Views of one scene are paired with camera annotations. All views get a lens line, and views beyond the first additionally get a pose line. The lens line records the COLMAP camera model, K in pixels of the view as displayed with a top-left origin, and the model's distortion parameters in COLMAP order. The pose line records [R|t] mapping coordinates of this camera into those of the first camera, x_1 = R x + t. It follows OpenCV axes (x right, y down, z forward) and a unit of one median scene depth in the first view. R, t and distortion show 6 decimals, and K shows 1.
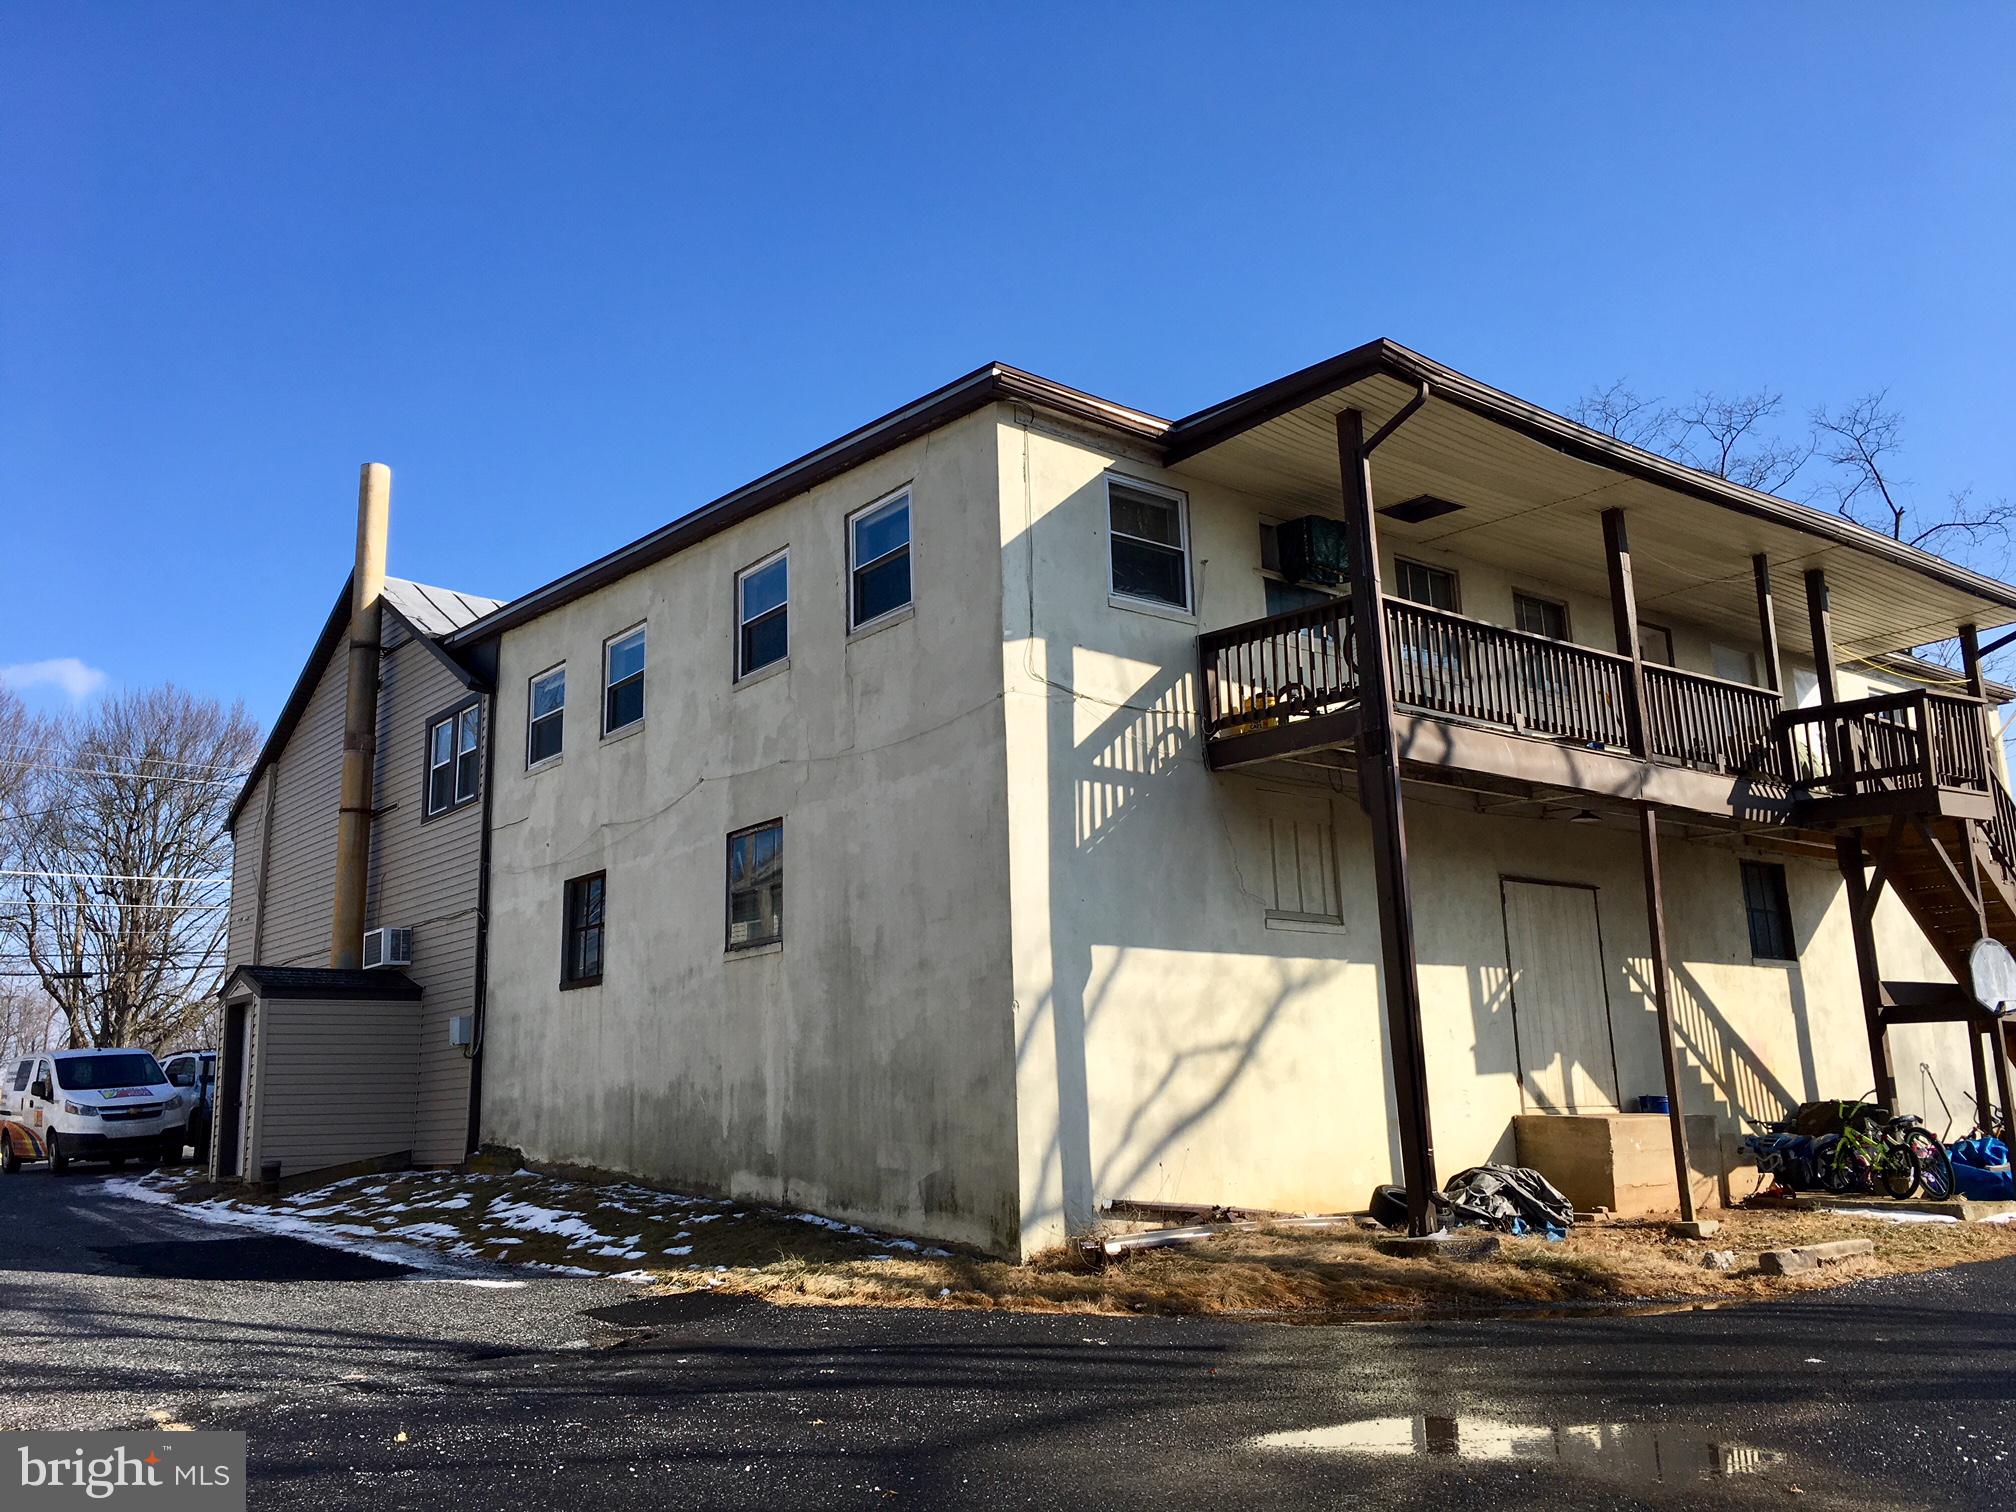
lens RADIAL K [[1719.5, 0, 1008.0], [0, 1719.5, 756.0], [0, 0, 1]] dist [0.004066, -0.008724]
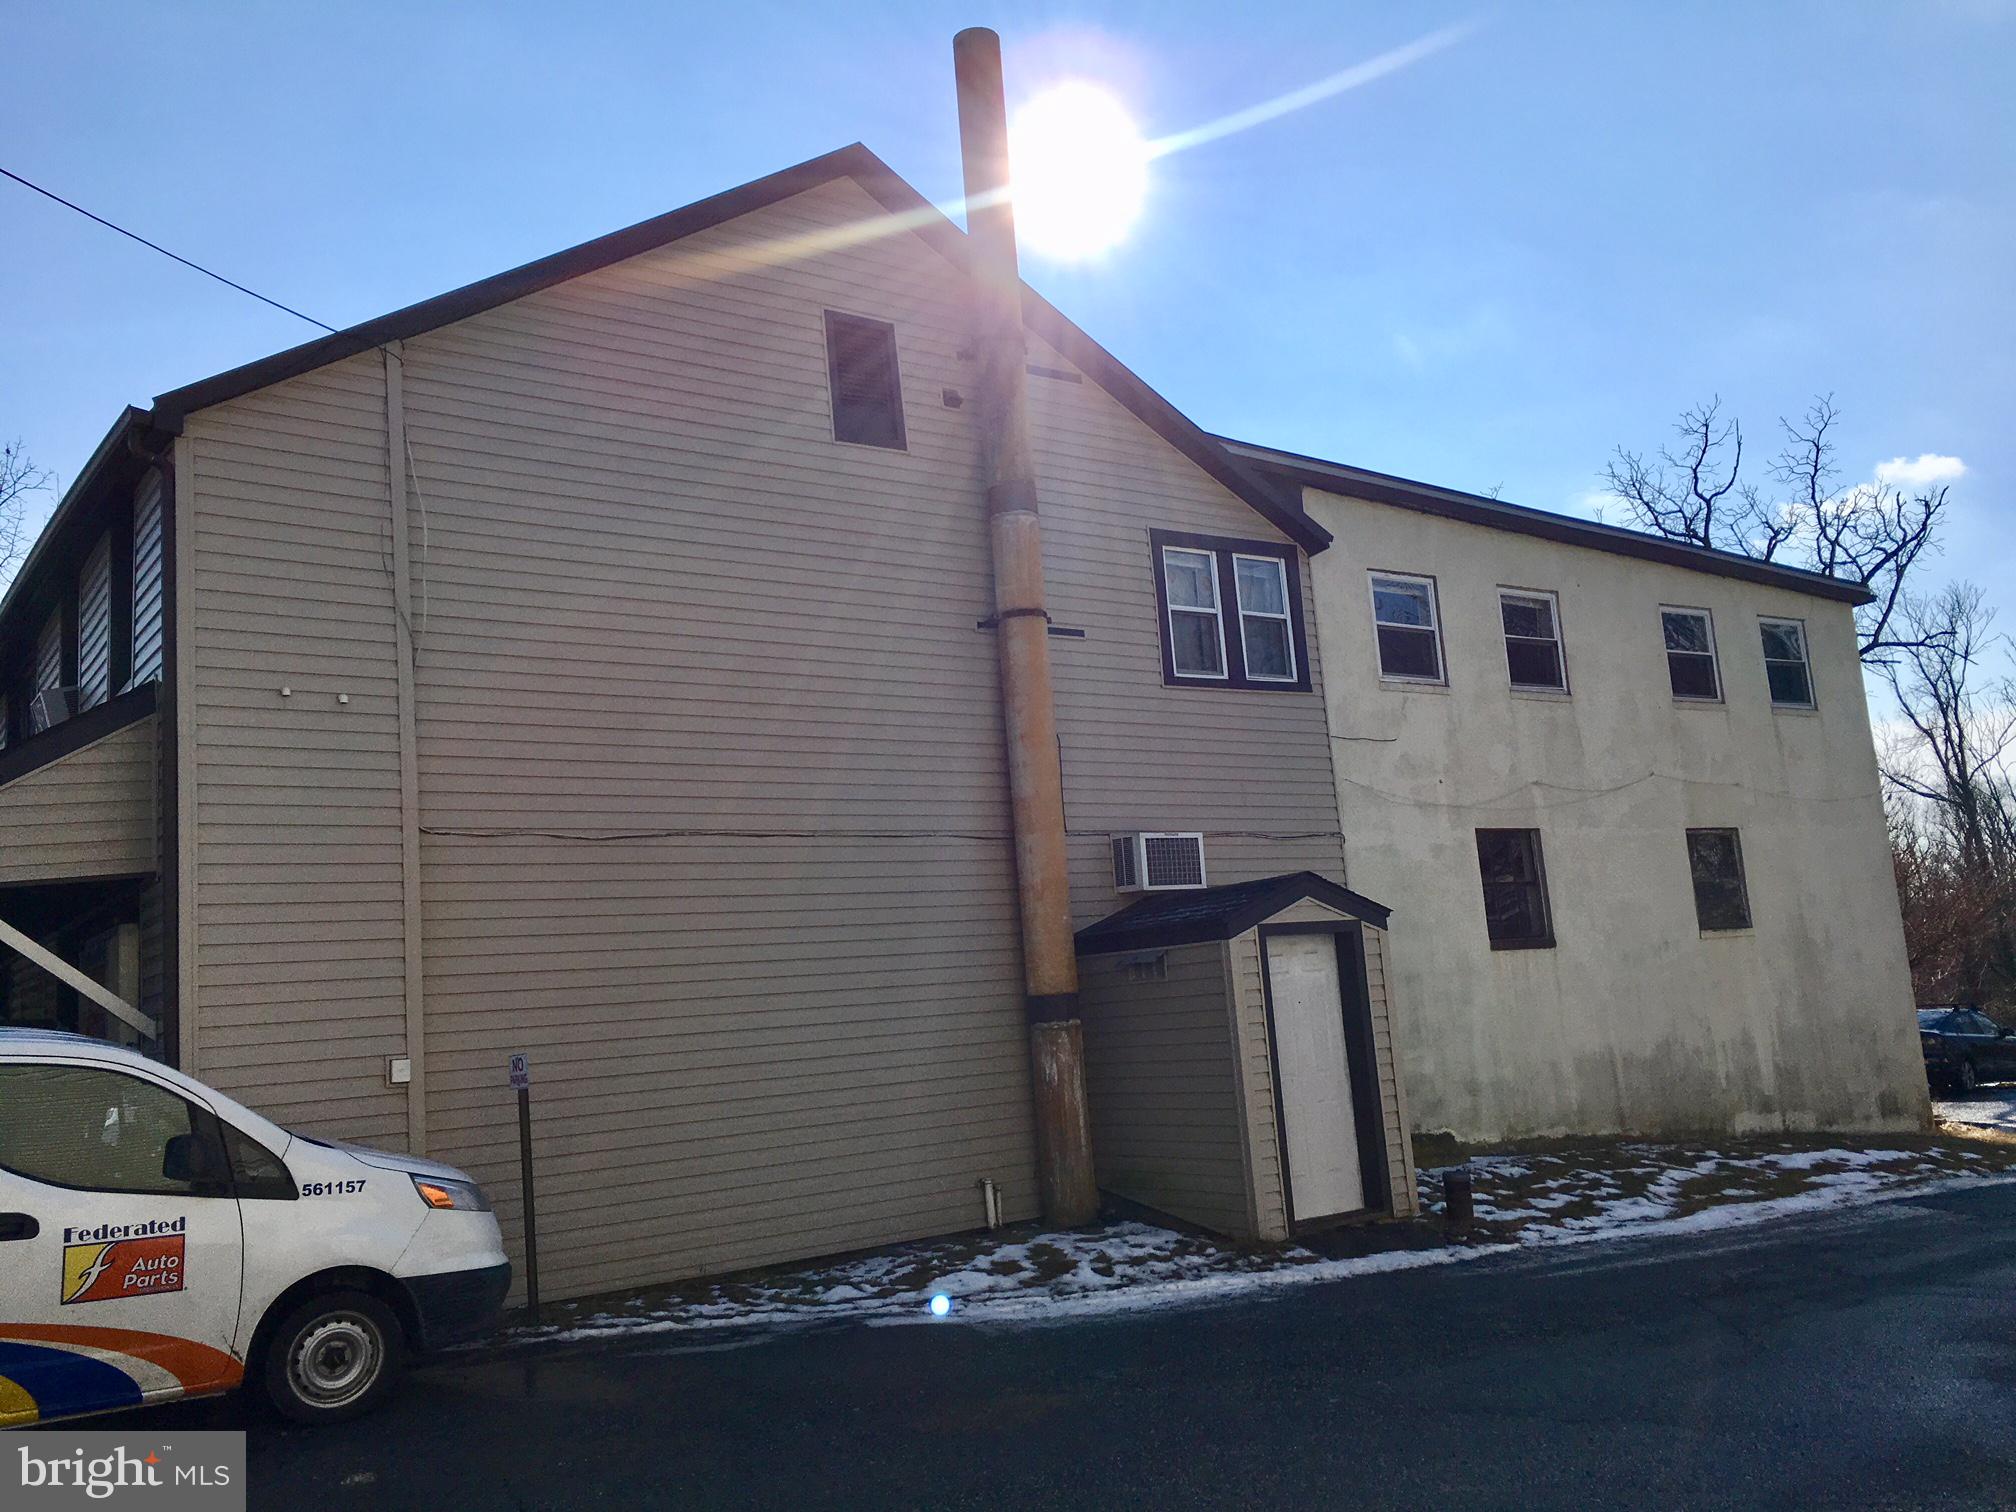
lens RADIAL K [[1719.5, 0, 1008.0], [0, 1719.5, 756.0], [0, 0, 1]] dist [0.004066, -0.008724]
pose [[0.088399, 0.169998, 0.981472, -1.411226], [-0.142815, 0.977312, -0.156414, 0.254715], [-0.985794, -0.126342, 0.110671, 1.383277]]
